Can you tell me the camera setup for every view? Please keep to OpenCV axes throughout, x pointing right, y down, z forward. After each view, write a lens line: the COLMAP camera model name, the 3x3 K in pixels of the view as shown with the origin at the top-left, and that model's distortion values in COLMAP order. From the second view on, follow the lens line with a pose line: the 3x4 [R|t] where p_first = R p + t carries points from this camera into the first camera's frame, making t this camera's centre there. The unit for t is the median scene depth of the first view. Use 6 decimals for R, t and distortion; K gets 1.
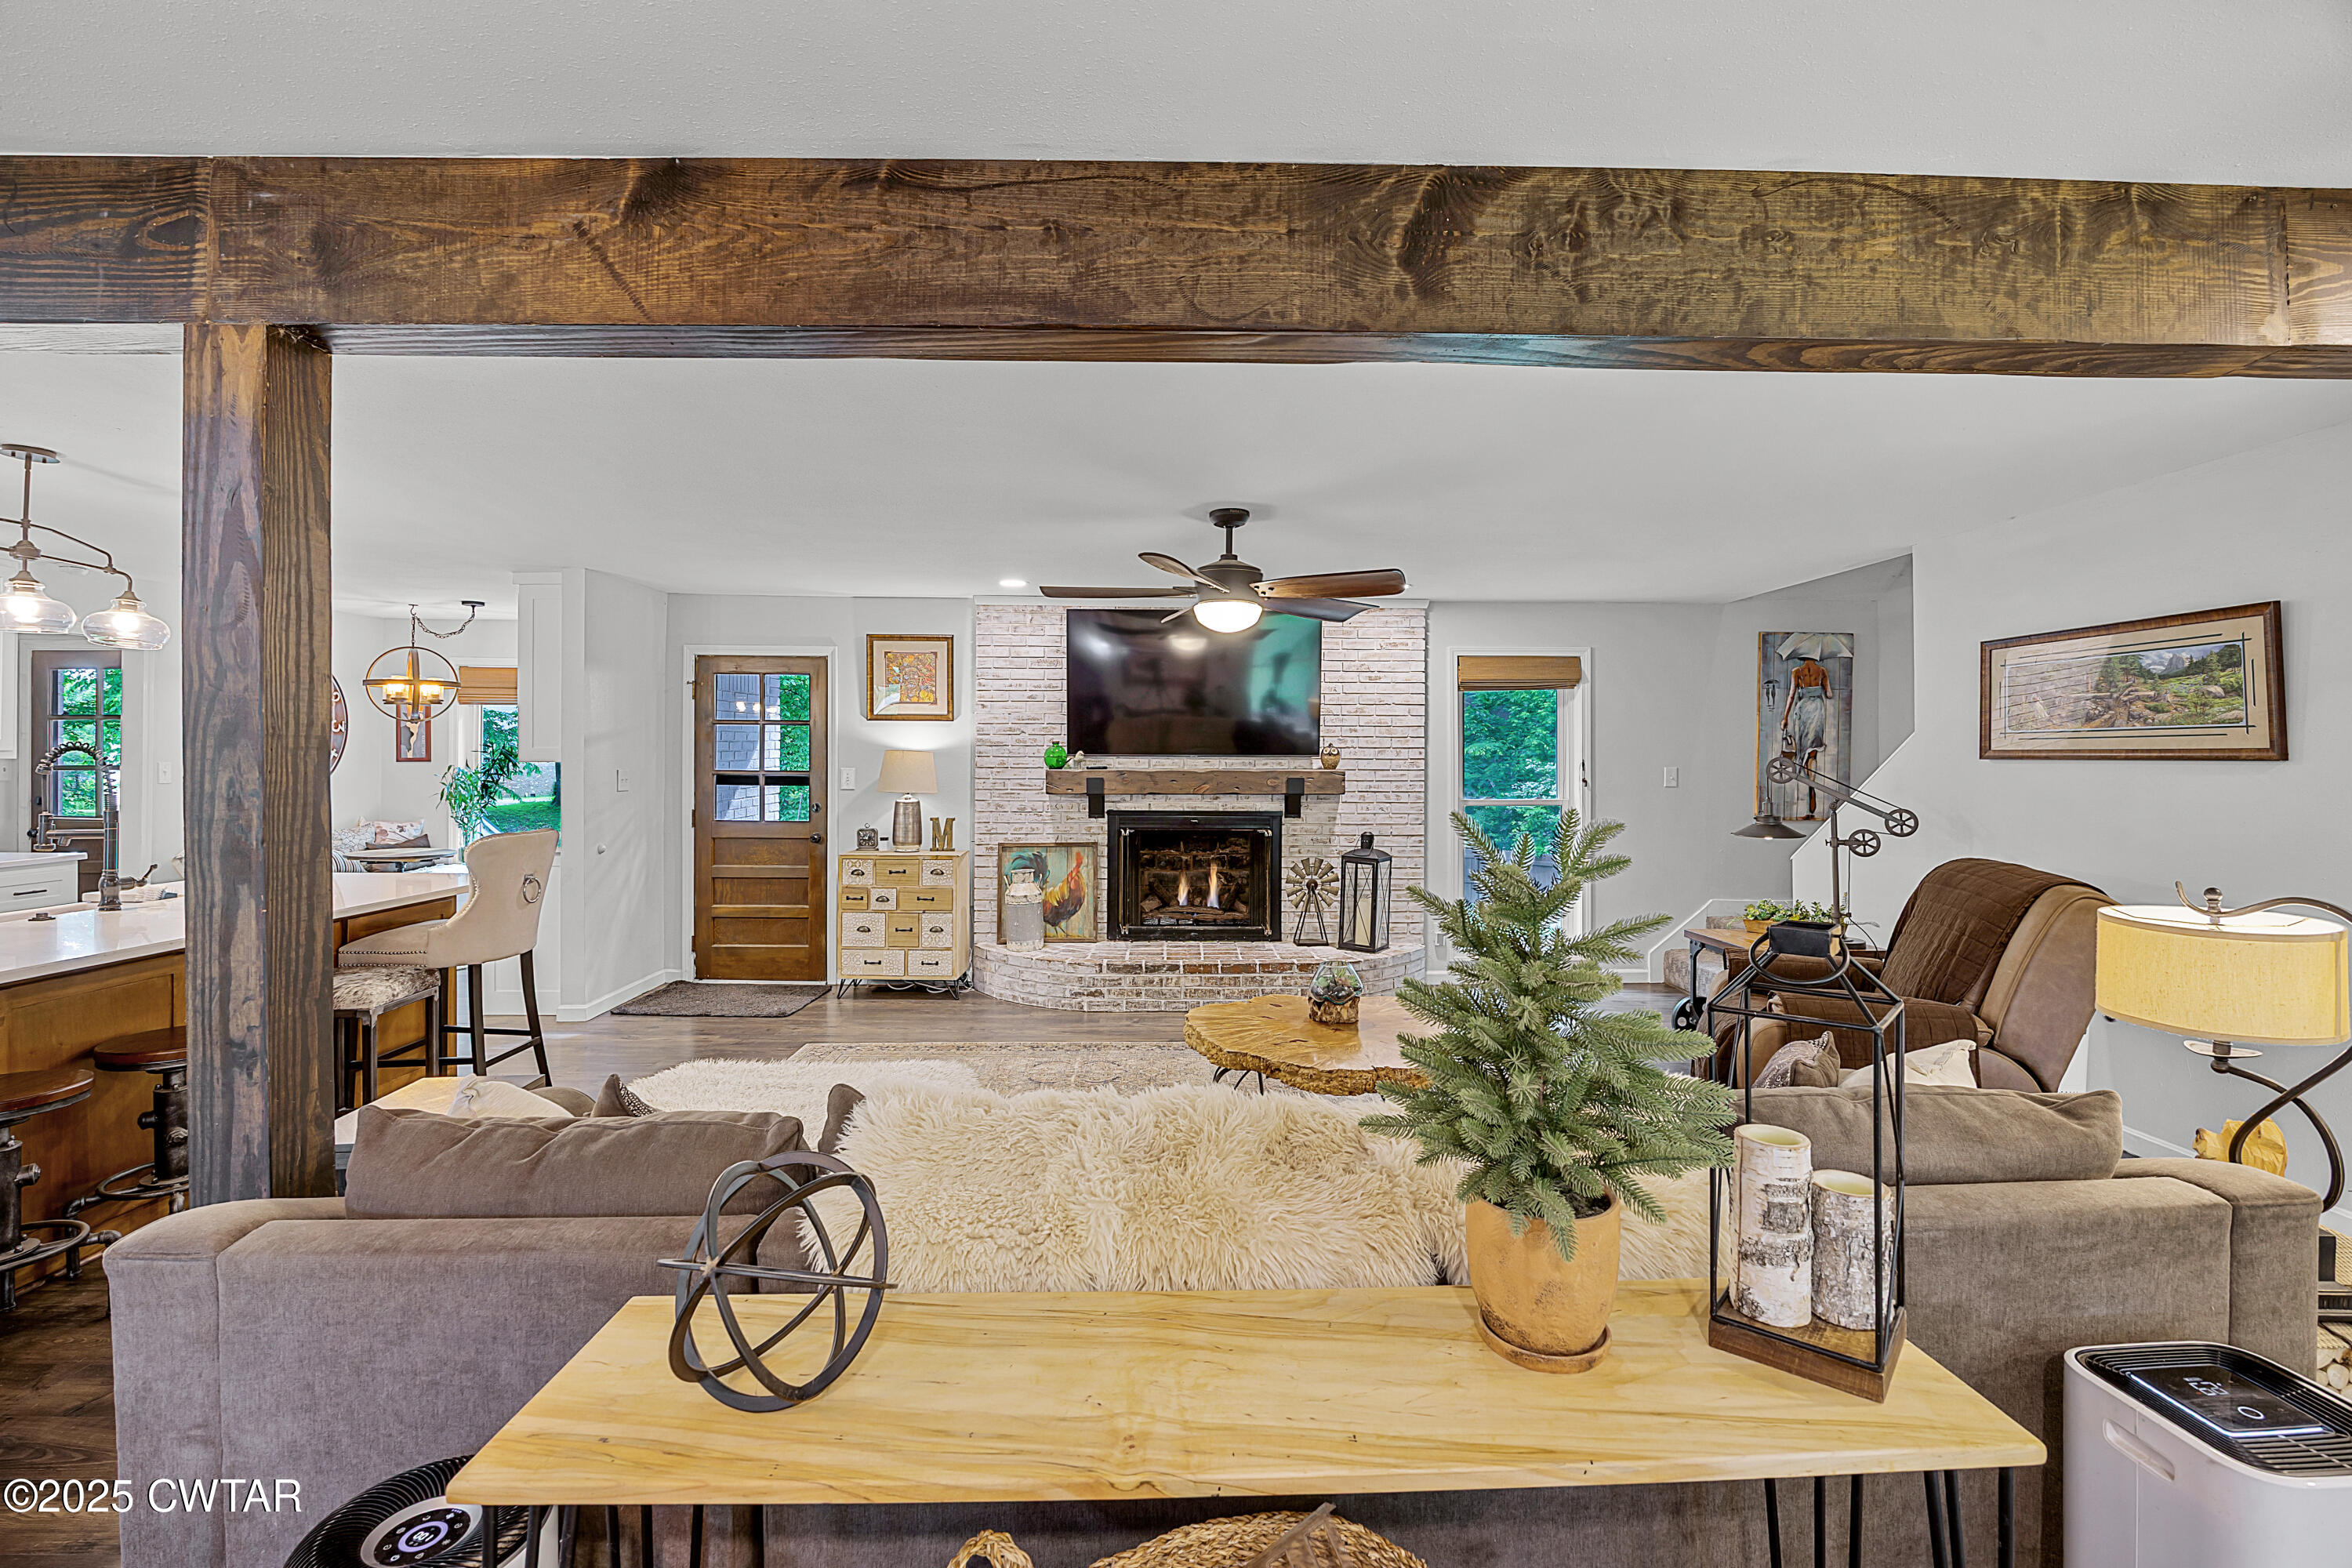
lens RADIAL K [[1022.5, 0, 1180.8], [0, 1022.5, 758.3], [0, 0, 1]] dist [-0.016119, 0.000229]
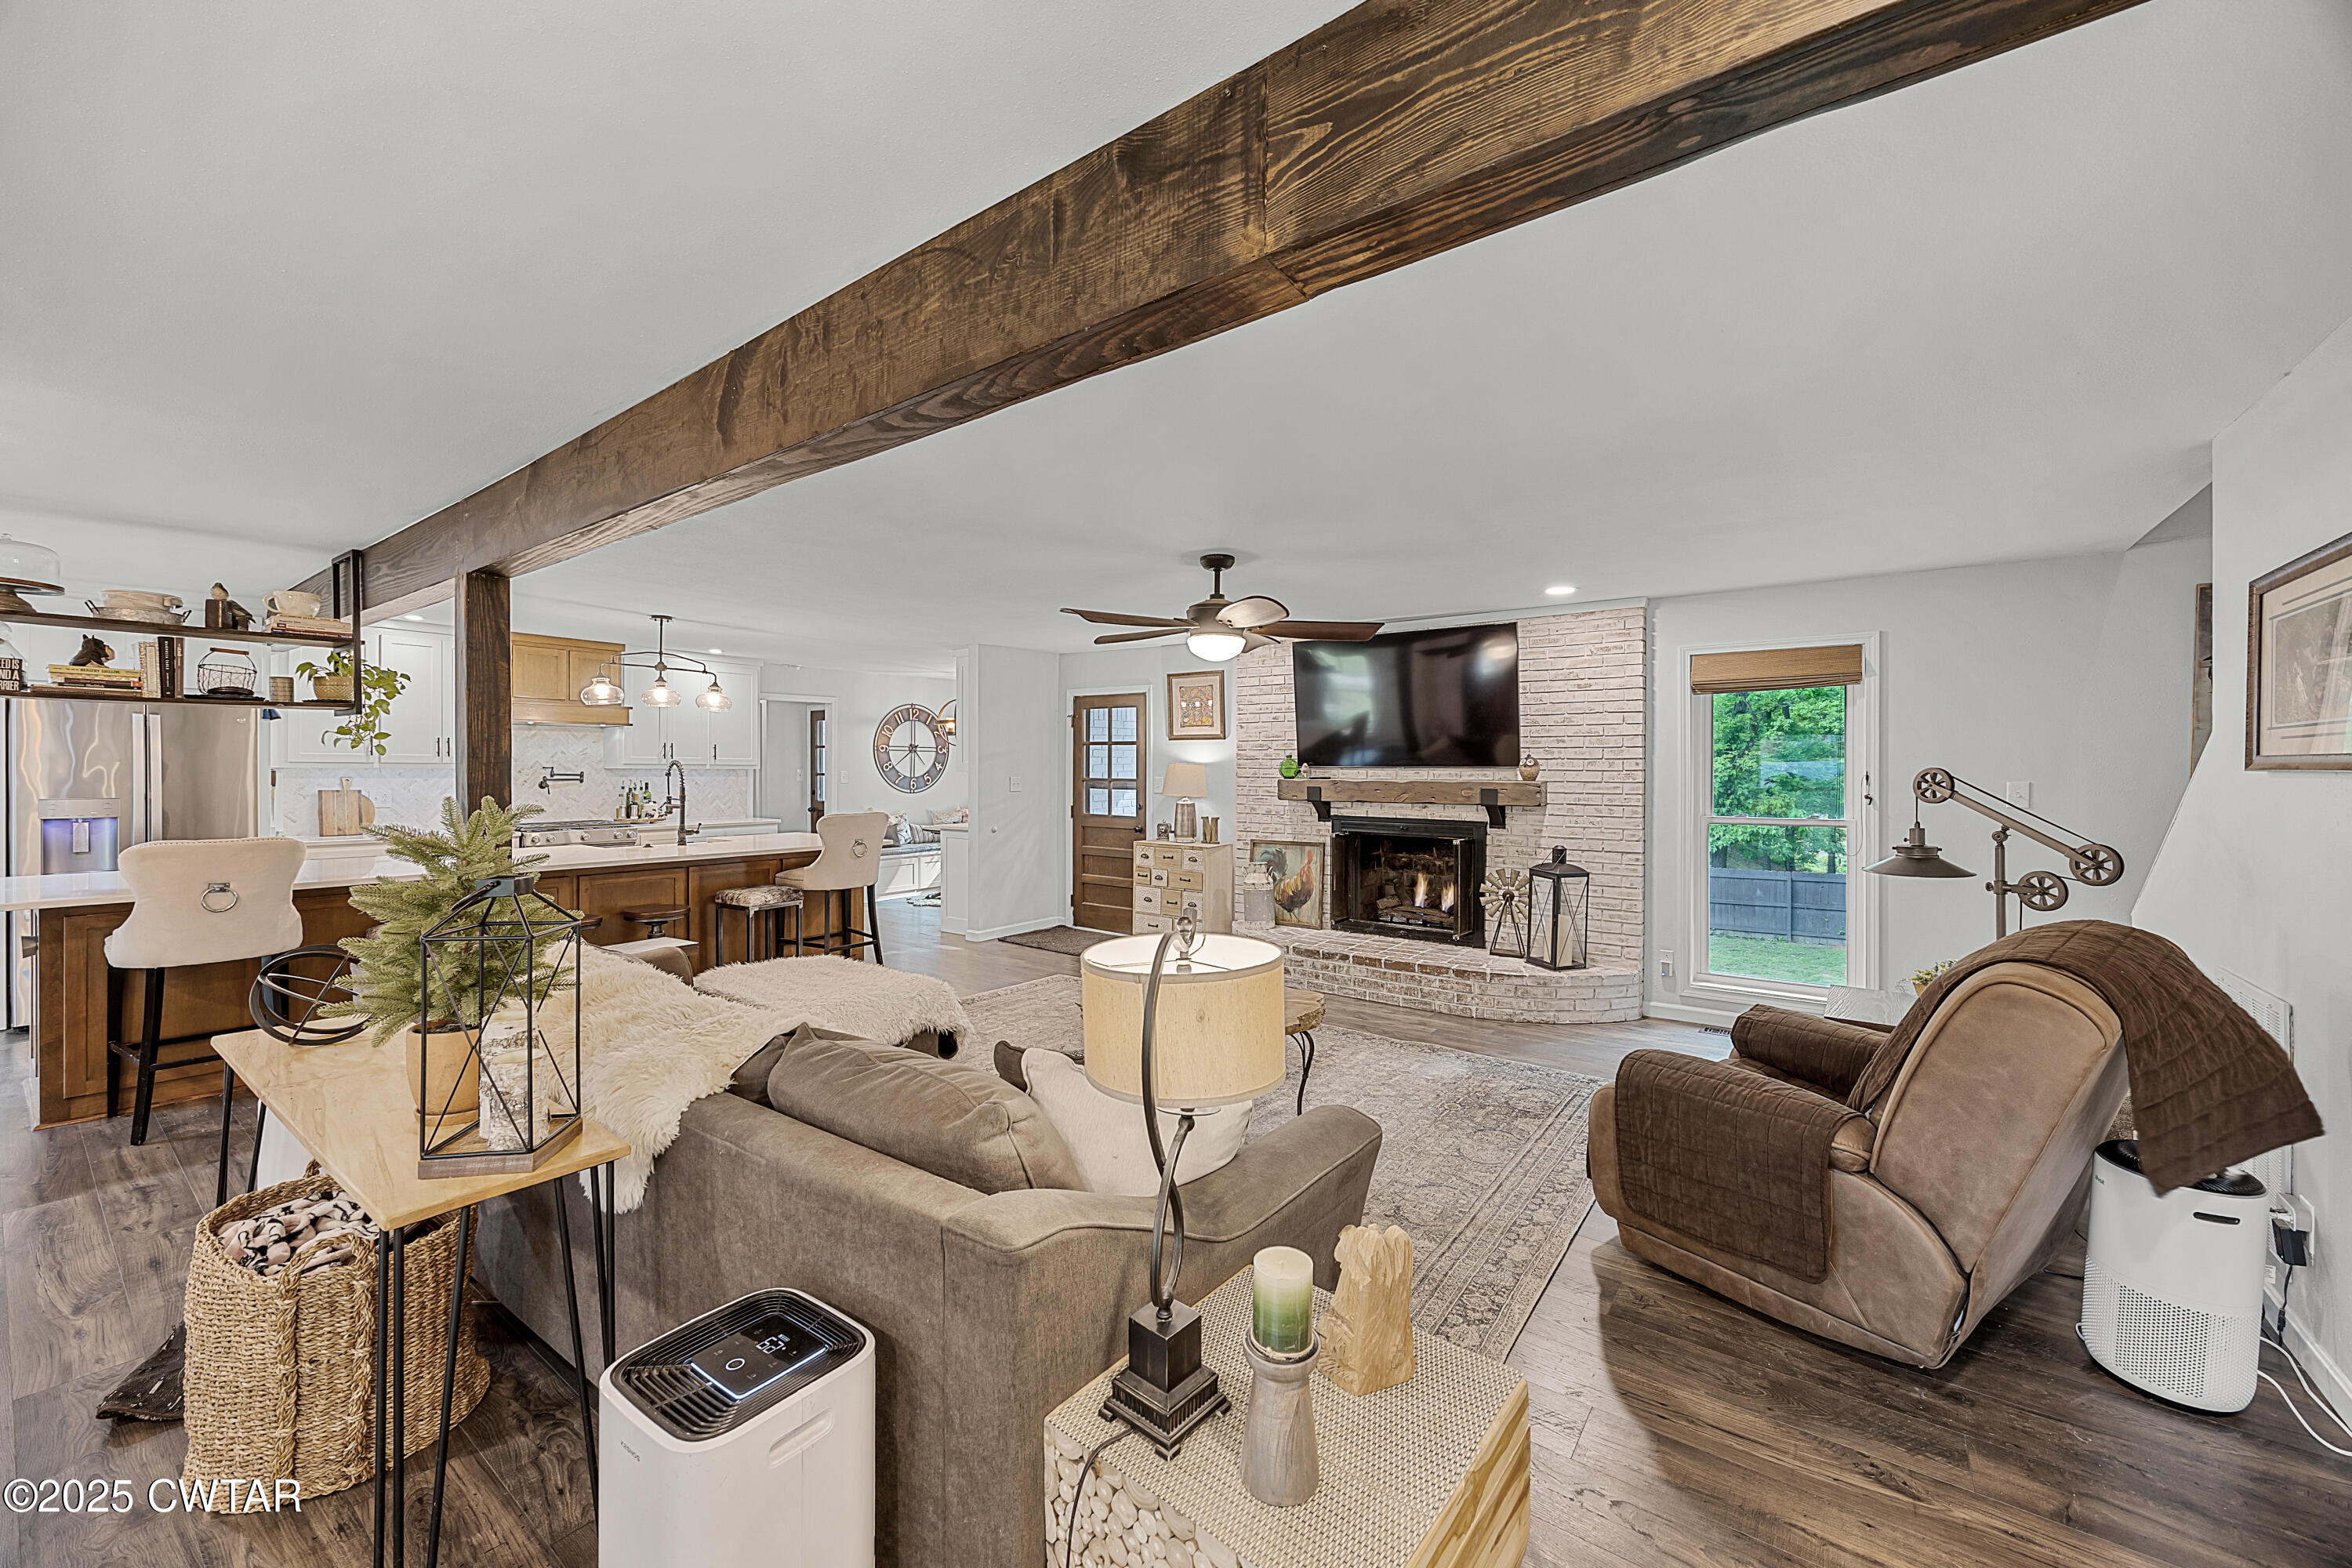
lens RADIAL K [[900.1, 0, 1184.2], [0, 900.1, 773.3], [0, 0, 1]] dist [0.000760, 0.000026]
pose [[0.789659, 0.002944, -0.613539, 0.418520], [-0.001046, 0.999993, 0.003452, 0.000808], [0.613546, -0.002084, 0.789657, 0.107223]]
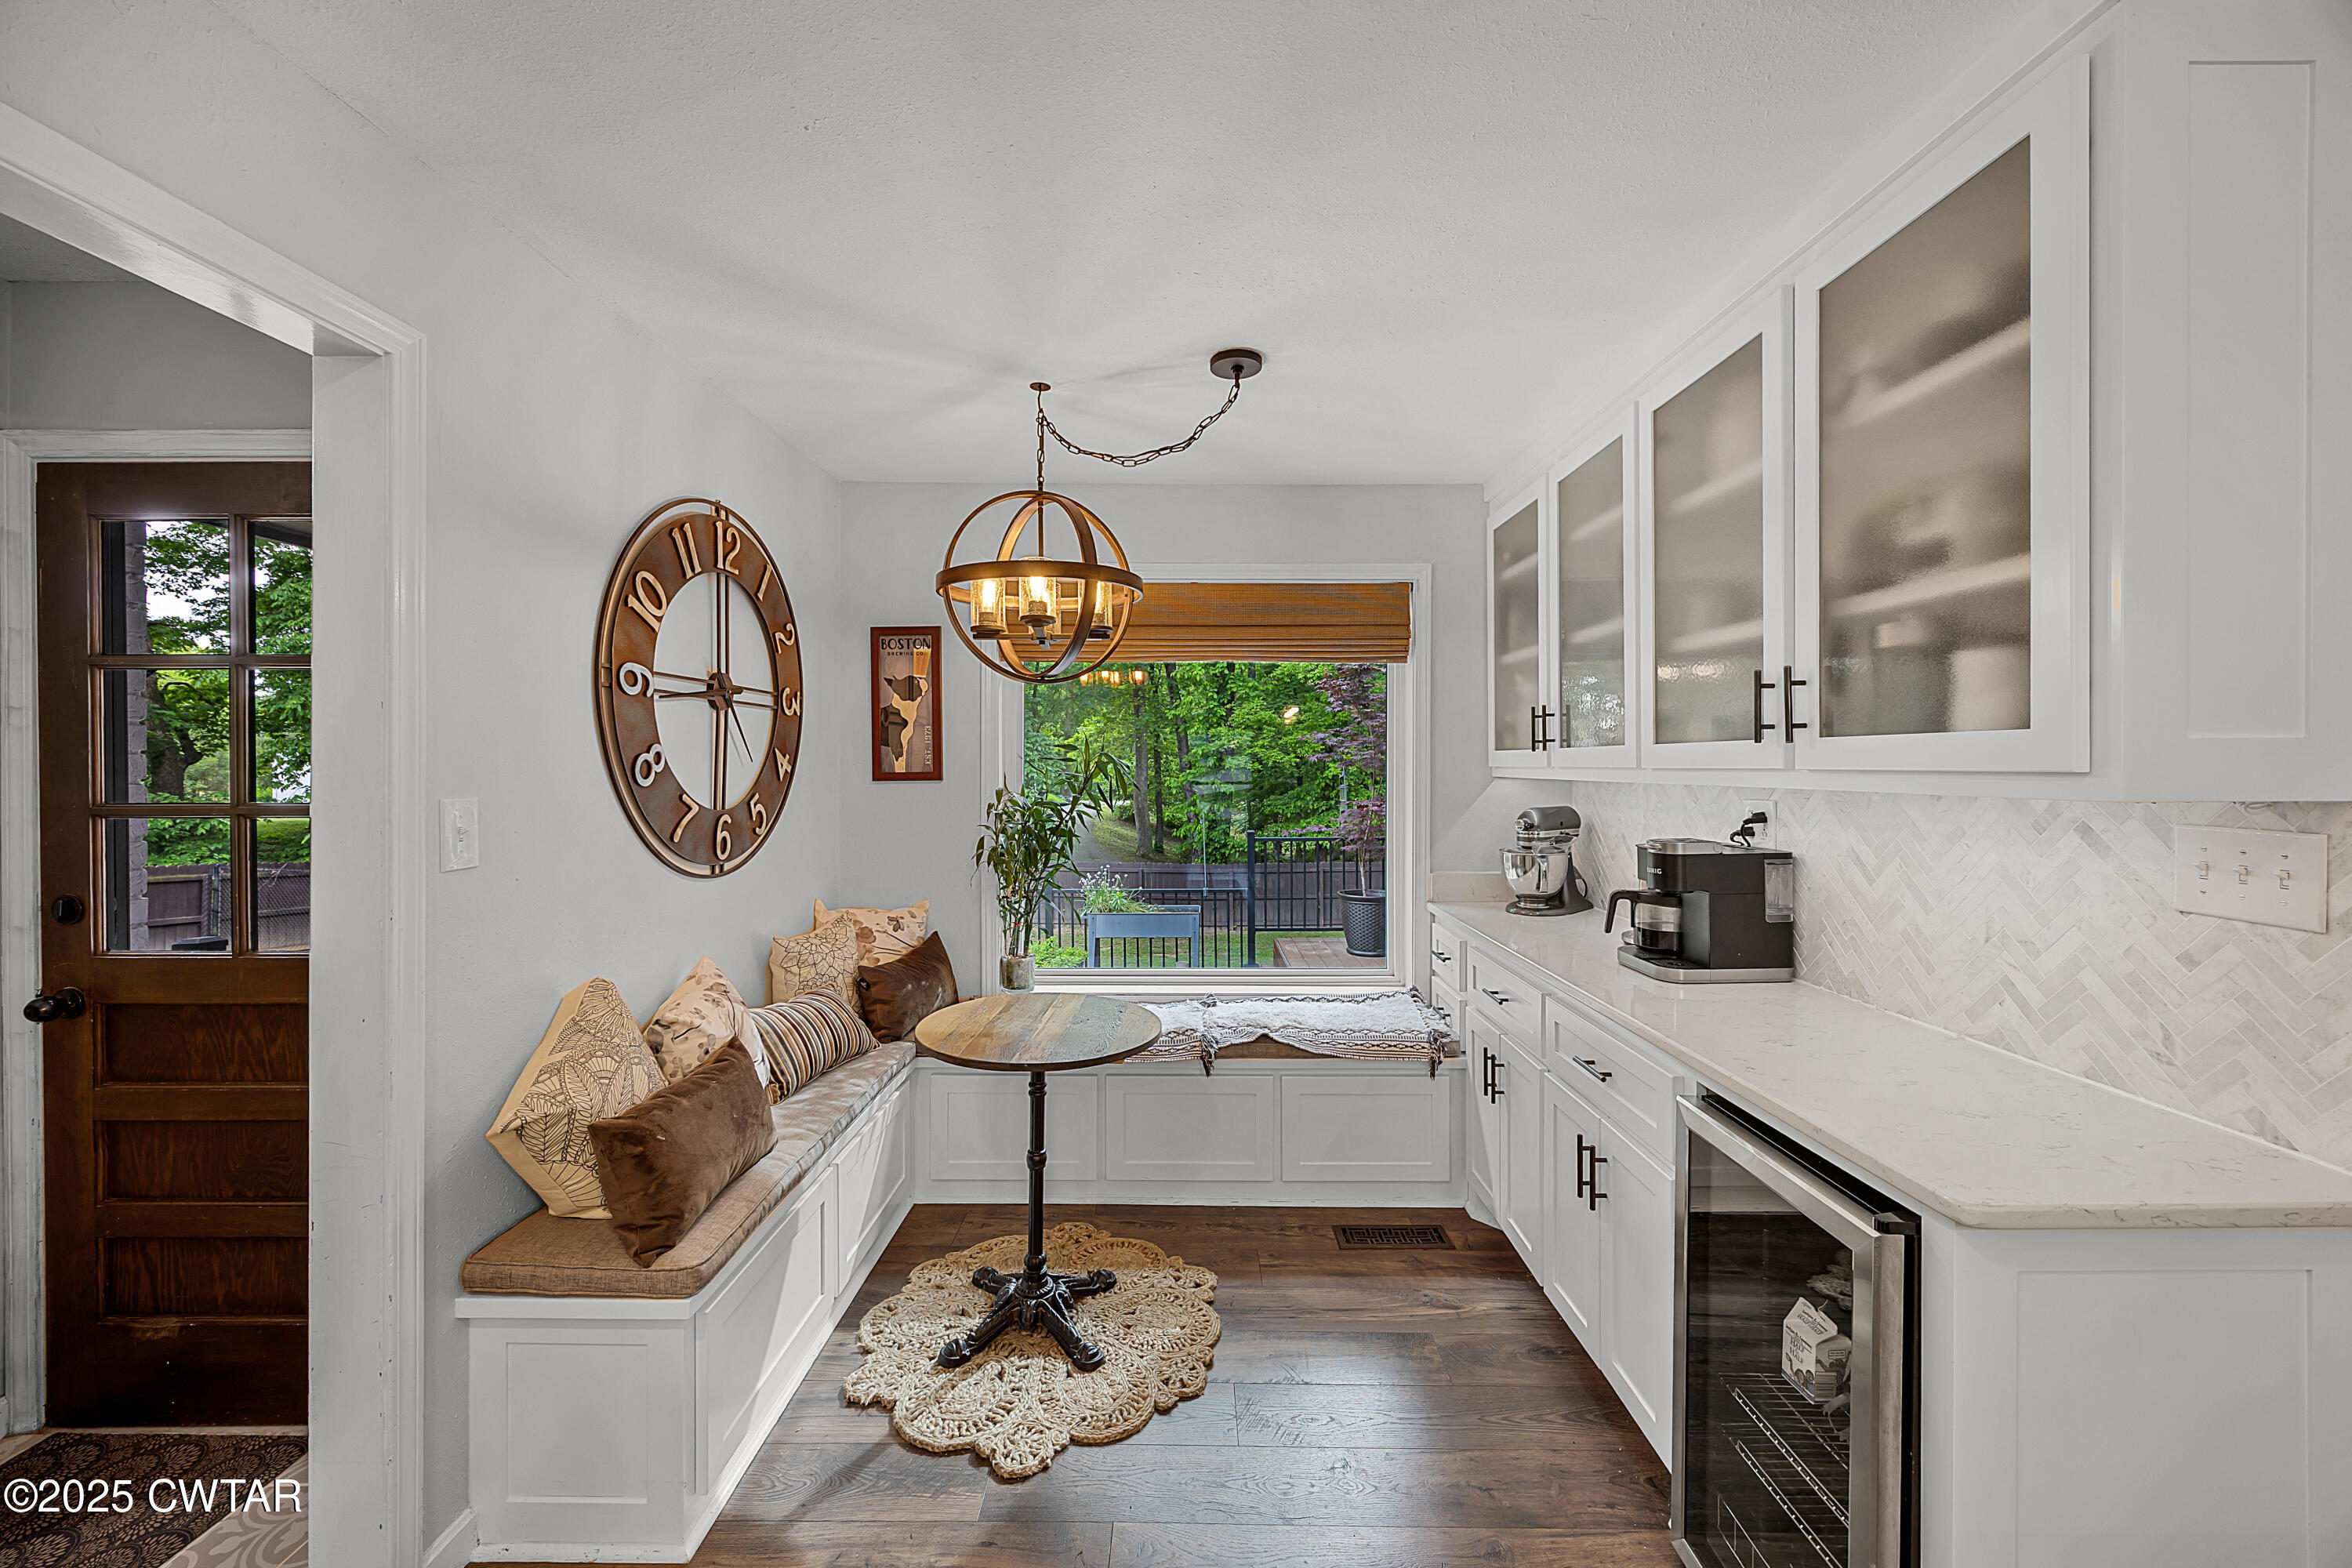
lens RADIAL K [[900.1, 0, 1184.2], [0, 900.1, 773.3], [0, 0, 1]] dist [0.000760, 0.000026]
pose [[0.999750, -0.004378, -0.021918, -0.753978], [0.004588, 0.999944, 0.009570, -0.005116], [0.021875, -0.009668, 0.999714, 0.703228]]
